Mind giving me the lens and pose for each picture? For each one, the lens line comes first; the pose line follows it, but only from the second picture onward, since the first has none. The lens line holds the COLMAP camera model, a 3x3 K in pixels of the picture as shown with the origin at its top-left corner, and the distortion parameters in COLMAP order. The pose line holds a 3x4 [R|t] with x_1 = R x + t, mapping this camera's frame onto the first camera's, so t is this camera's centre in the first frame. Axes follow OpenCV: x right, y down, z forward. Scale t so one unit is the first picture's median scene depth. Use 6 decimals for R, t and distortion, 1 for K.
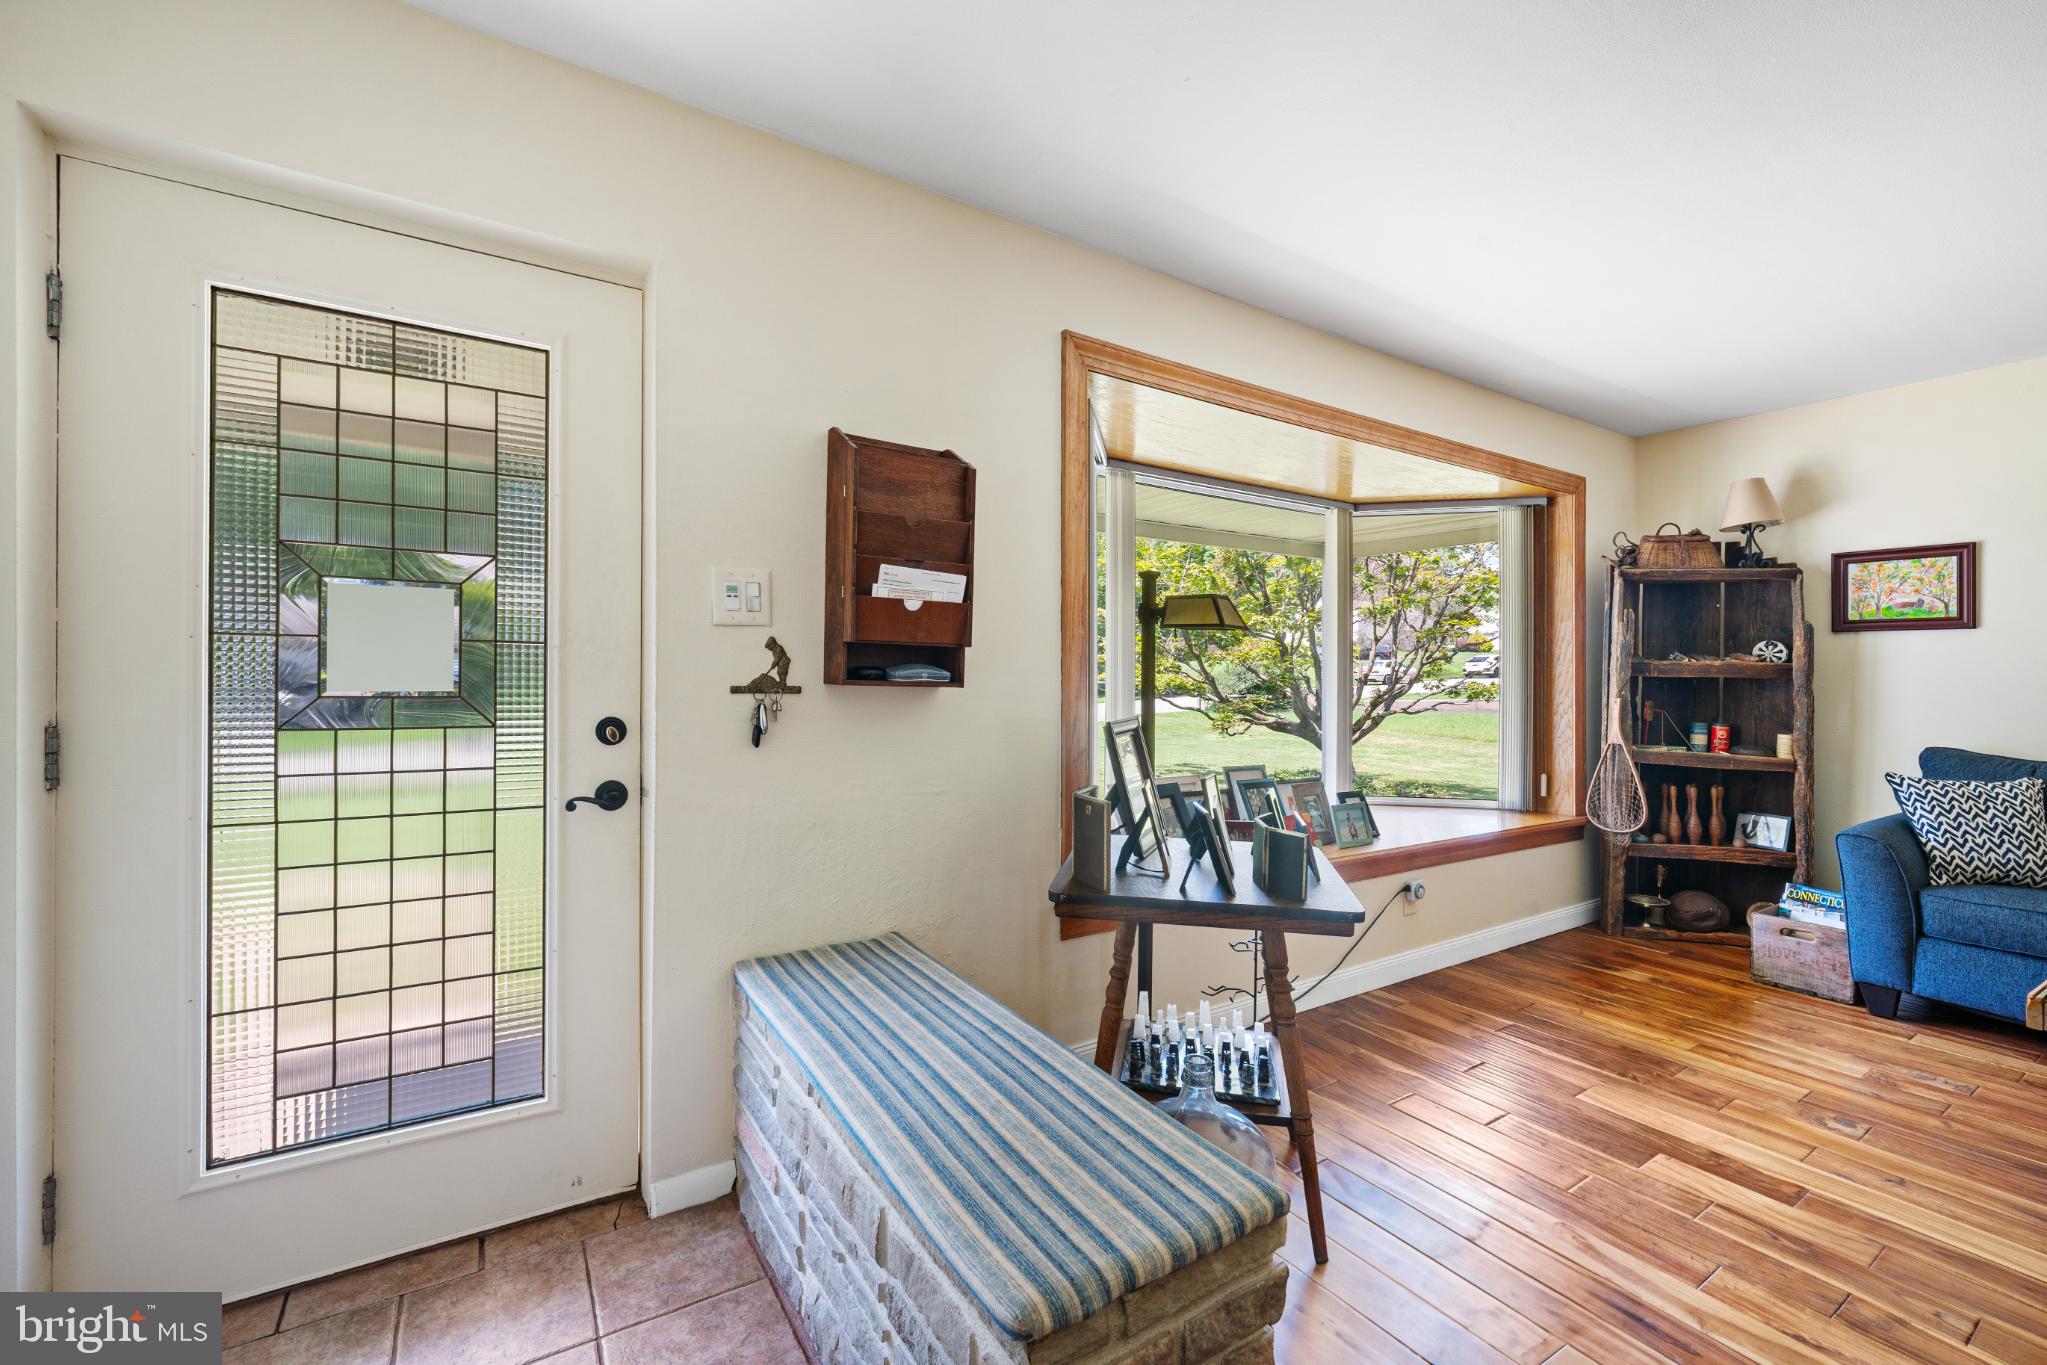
lens RADIAL K [[837.5, 0, 1023.5], [0, 837.5, 682.5], [0, 0, 1]] dist [-0.000529, -0.000078]
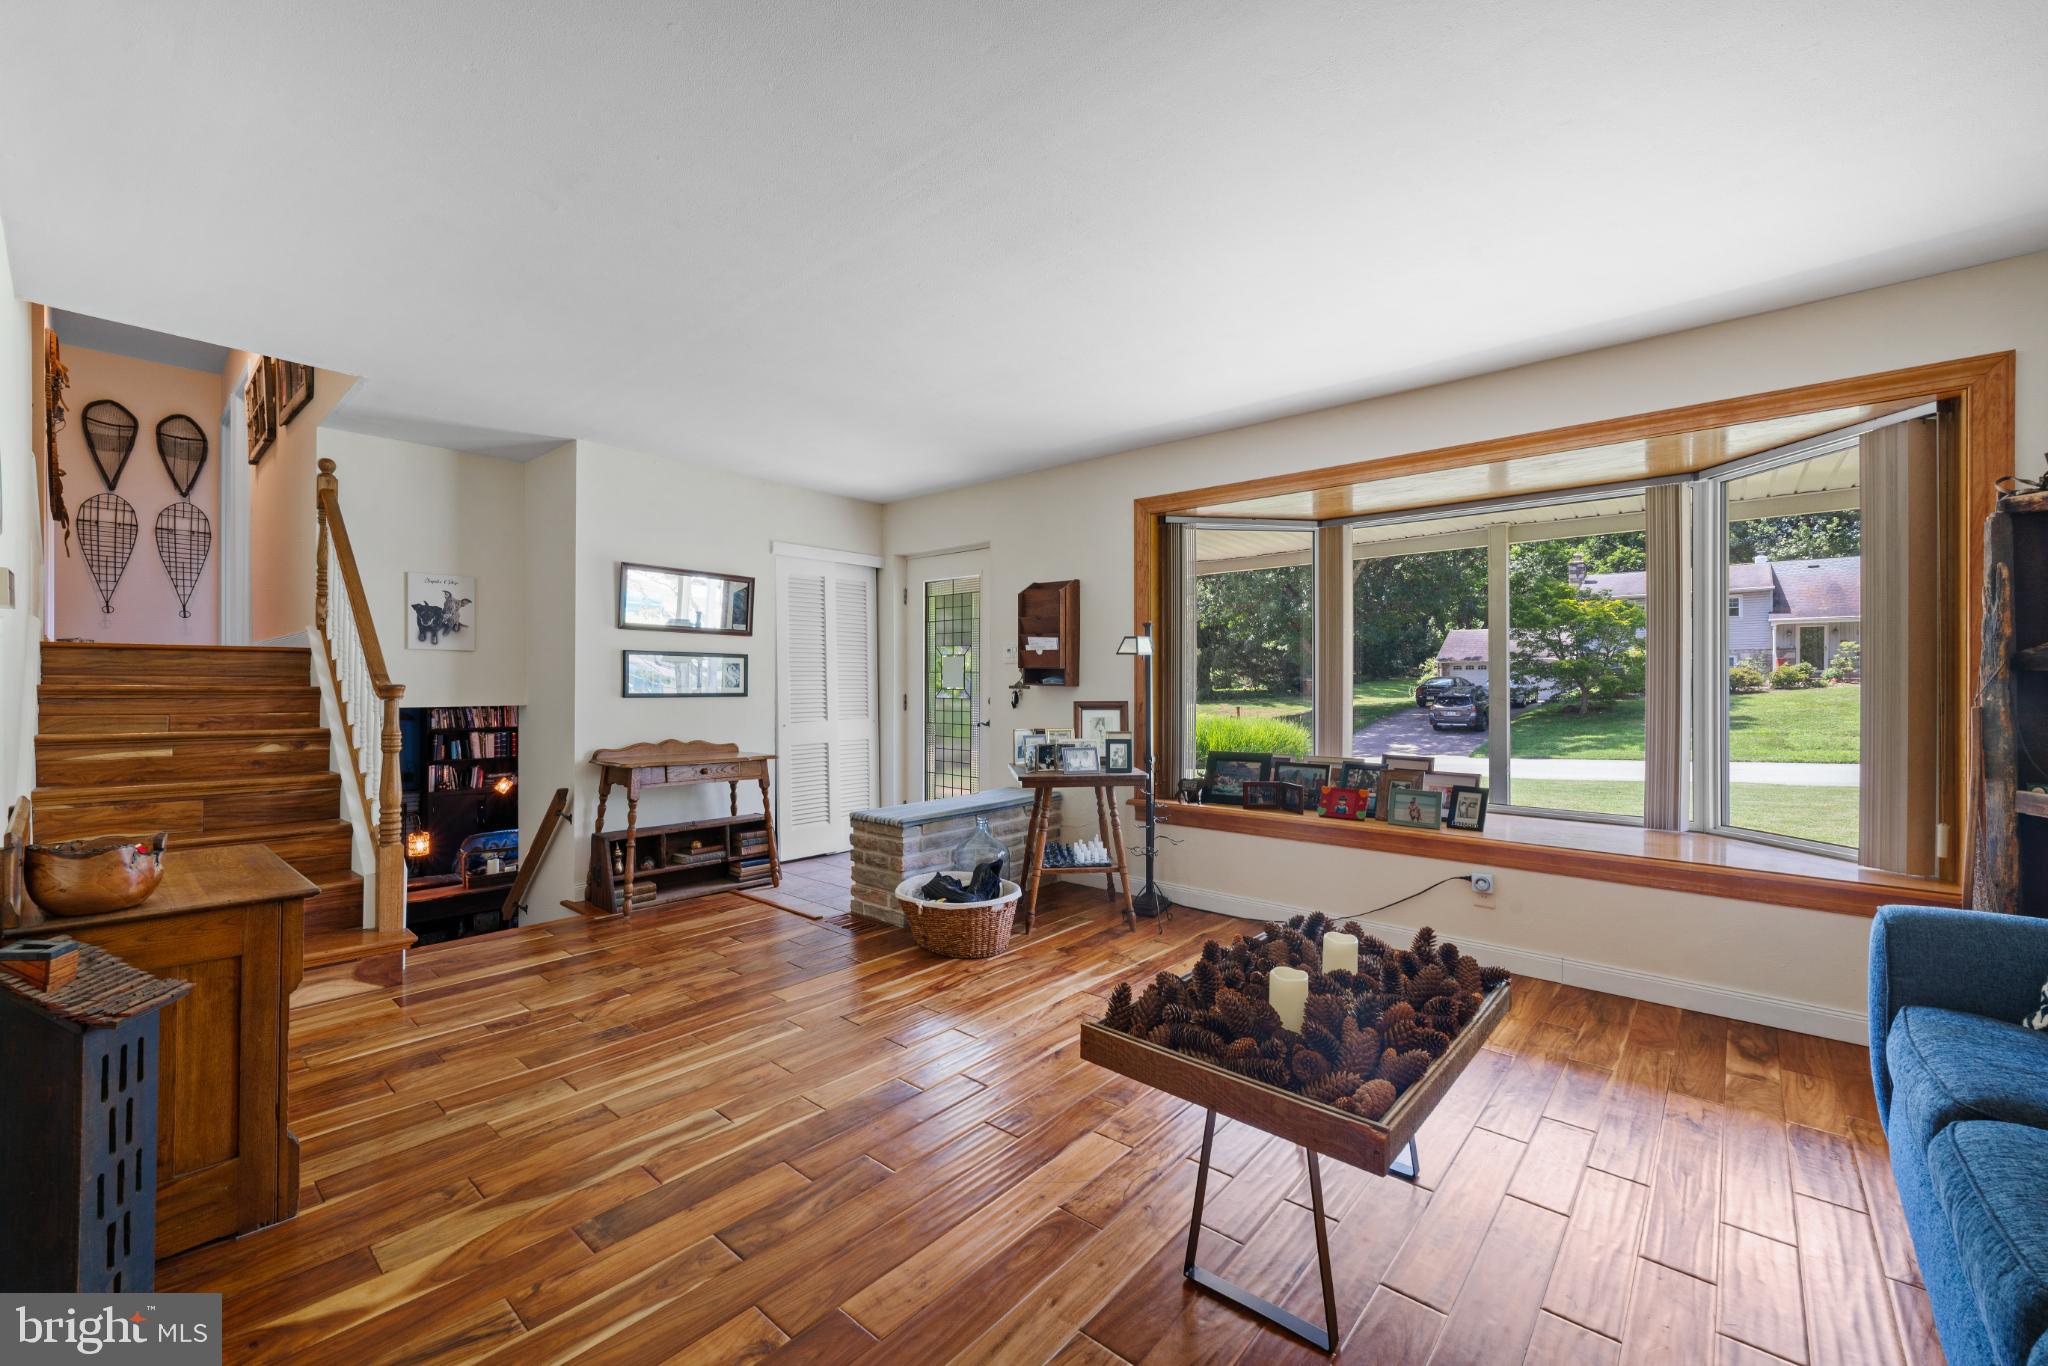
lens RADIAL K [[837.9, 0, 1024.0], [0, 837.9, 683.0], [0, 0, 1]] dist [-0.000529, -0.000078]
pose [[0.306659, -0.004824, -0.951807, 2.114890], [-0.005313, 0.999963, -0.006780, 0.012266], [0.951804, 0.007136, 0.306622, 0.215677]]
